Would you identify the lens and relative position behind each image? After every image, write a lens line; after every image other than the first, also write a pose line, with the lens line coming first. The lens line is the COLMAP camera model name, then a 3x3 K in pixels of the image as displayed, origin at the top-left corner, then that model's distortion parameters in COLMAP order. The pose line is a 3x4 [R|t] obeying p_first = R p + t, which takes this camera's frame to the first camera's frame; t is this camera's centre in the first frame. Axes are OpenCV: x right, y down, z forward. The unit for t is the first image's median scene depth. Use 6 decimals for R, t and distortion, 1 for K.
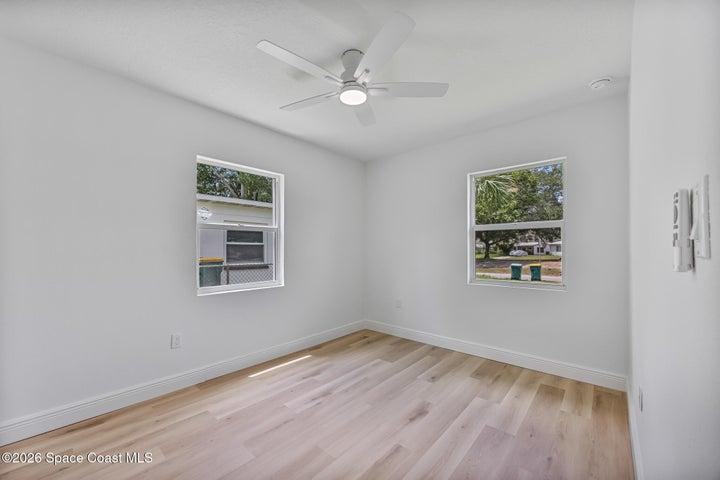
lens RADIAL K [[278.0, 0, 359.3], [0, 278.0, 244.7], [0, 0, 1]] dist [-0.001627, -0.000150]
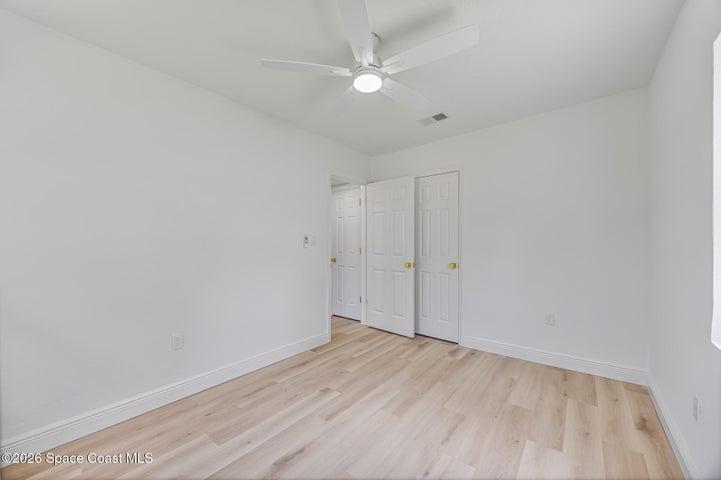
lens RADIAL K [[278.4, 0, 359.8], [0, 278.4, 244.7], [0, 0, 1]] dist [-0.001627, -0.000150]
pose [[-0.999839, -0.000114, -0.017934, 0.033893], [0.000069, 0.999948, -0.010233, 0.029828], [0.017934, -0.010233, -0.999787, 2.044840]]
